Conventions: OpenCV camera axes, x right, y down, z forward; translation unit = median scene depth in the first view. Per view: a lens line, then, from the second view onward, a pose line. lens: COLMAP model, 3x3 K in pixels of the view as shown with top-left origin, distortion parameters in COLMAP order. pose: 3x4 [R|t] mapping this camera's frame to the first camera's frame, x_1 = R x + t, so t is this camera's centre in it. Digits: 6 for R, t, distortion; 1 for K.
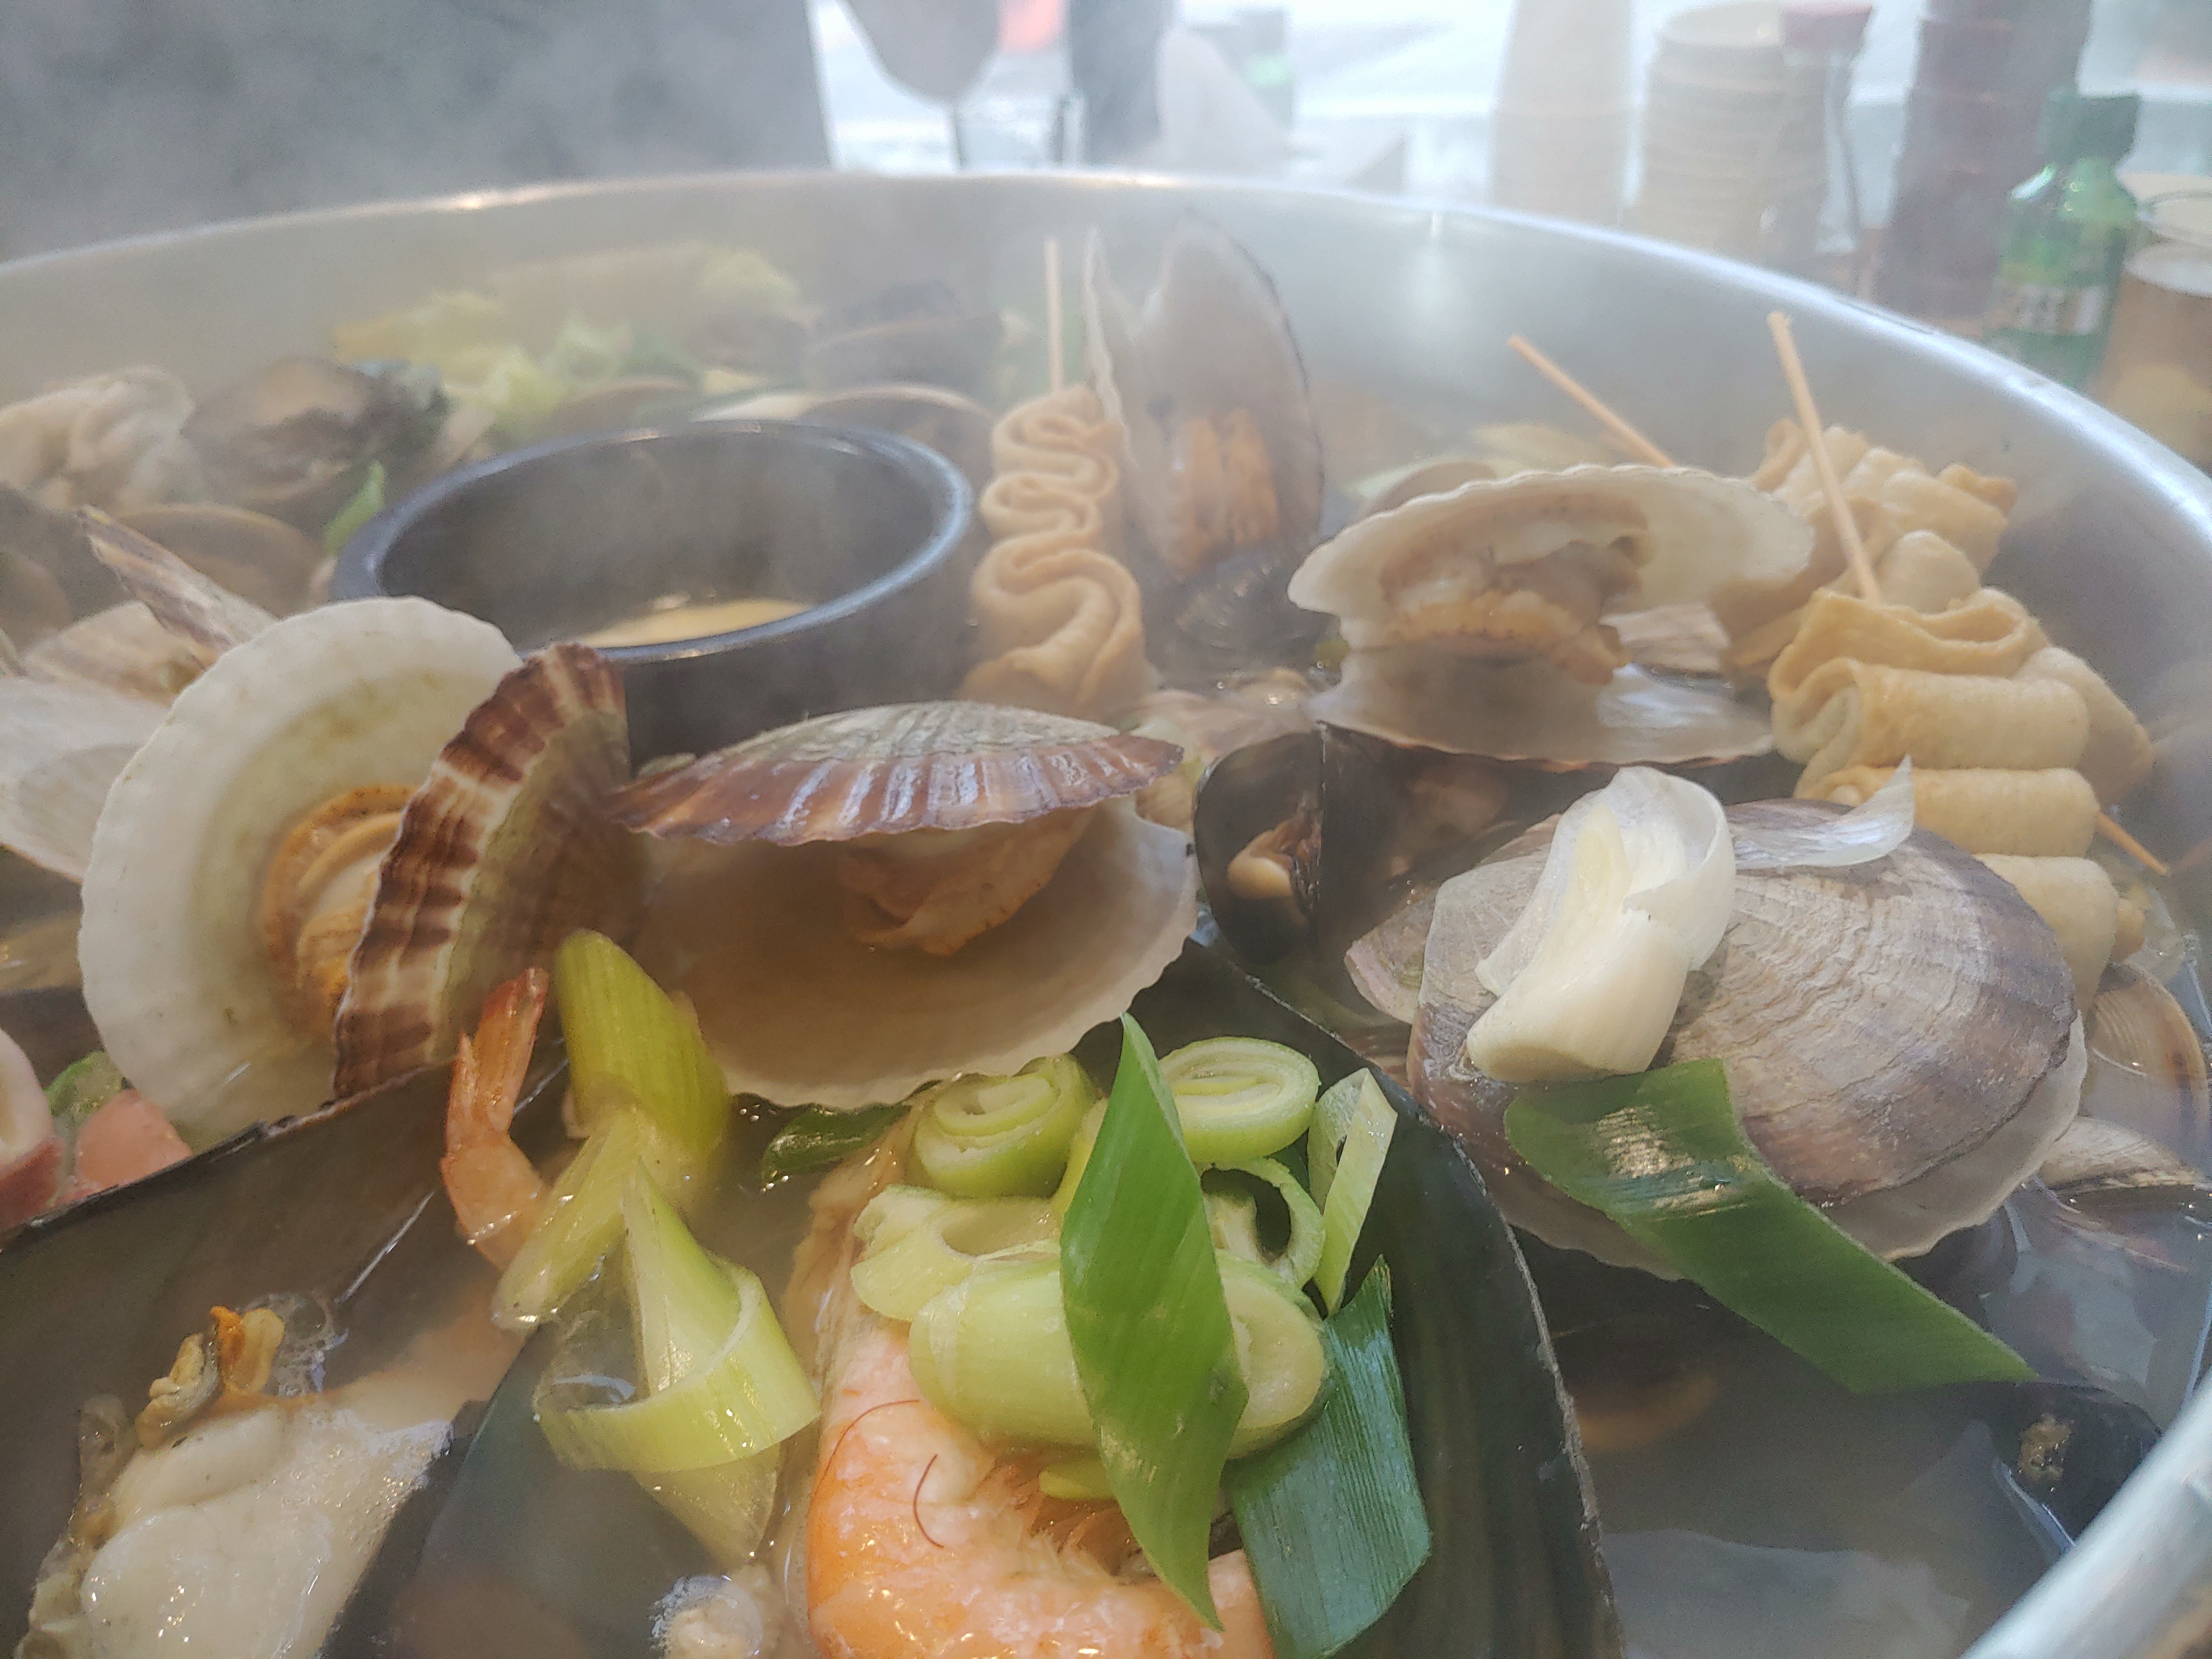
lens RADIAL K [[1791.9, 0, 1090.8], [0, 1791.9, 824.1], [0, 0, 1]] dist [-0.000258, 0.000819]
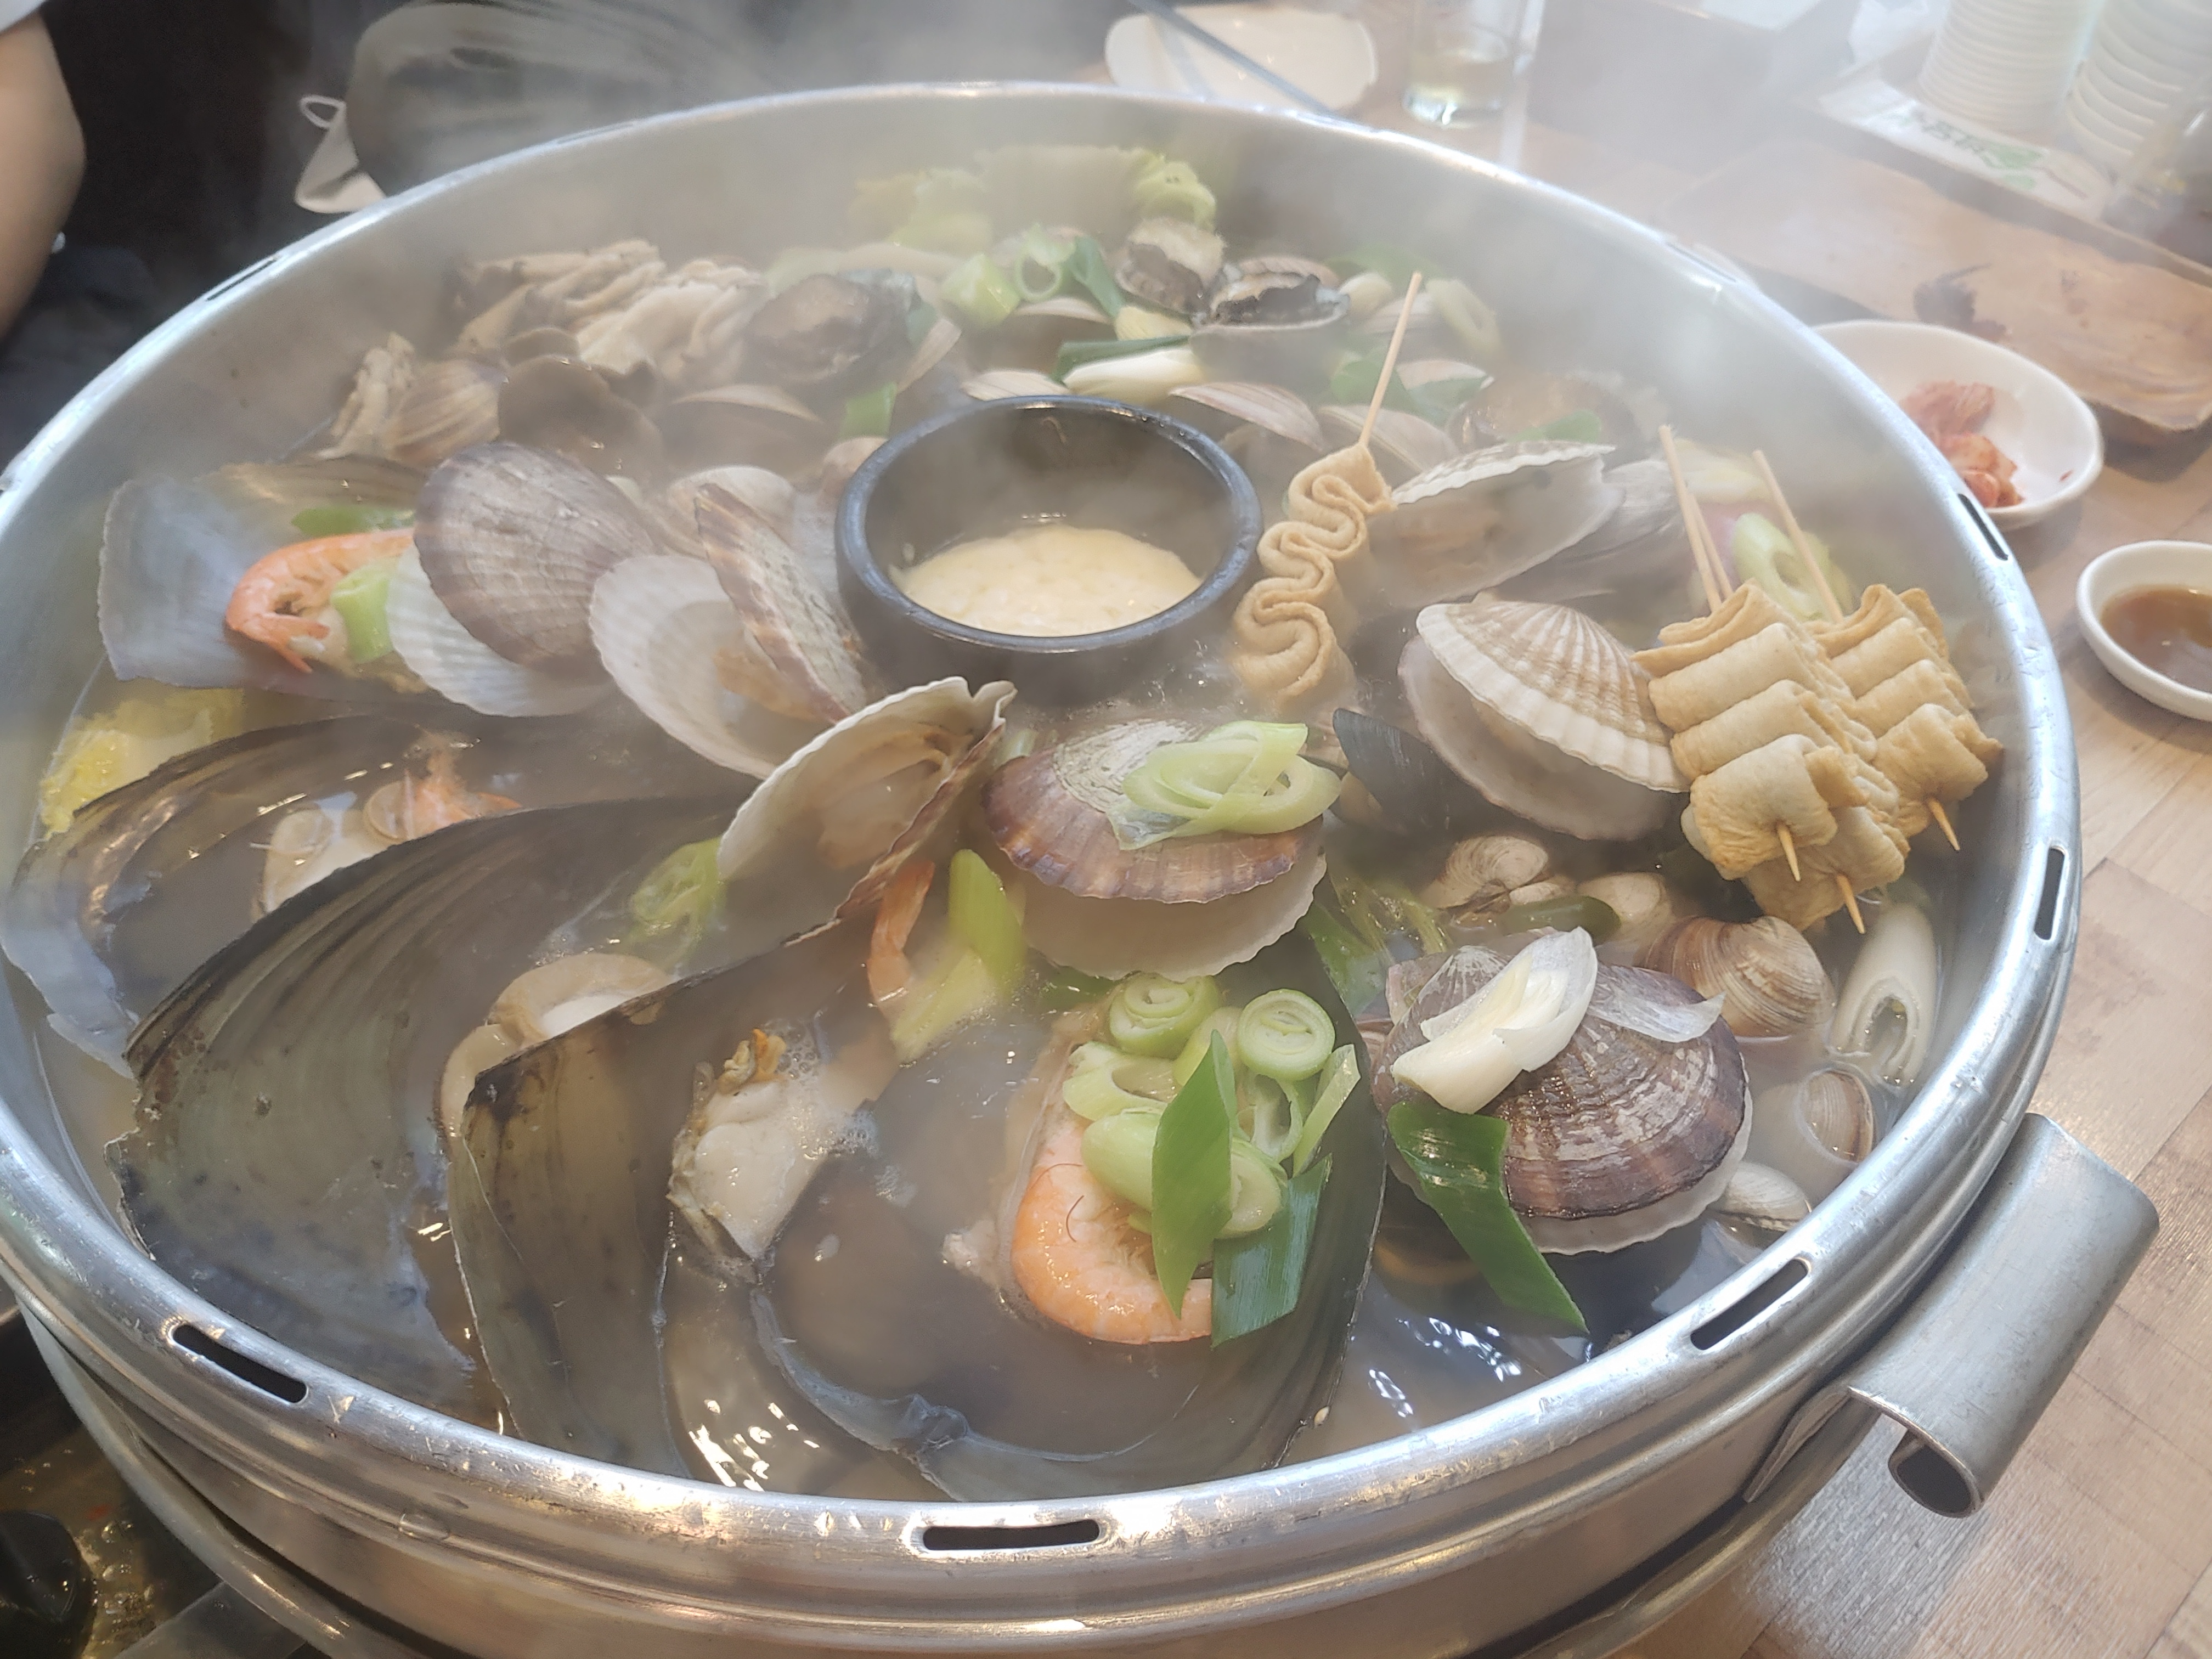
lens RADIAL K [[1884.6, 0, 1110.1], [0, 1884.6, 753.8], [0, 0, 1]] dist [0.038705, 0.009216]
pose [[0.961728, 0.224972, -0.156419, 0.144238], [-0.182369, 0.951602, 0.247375, -0.568045], [0.204501, -0.209381, 0.956211, -0.809962]]
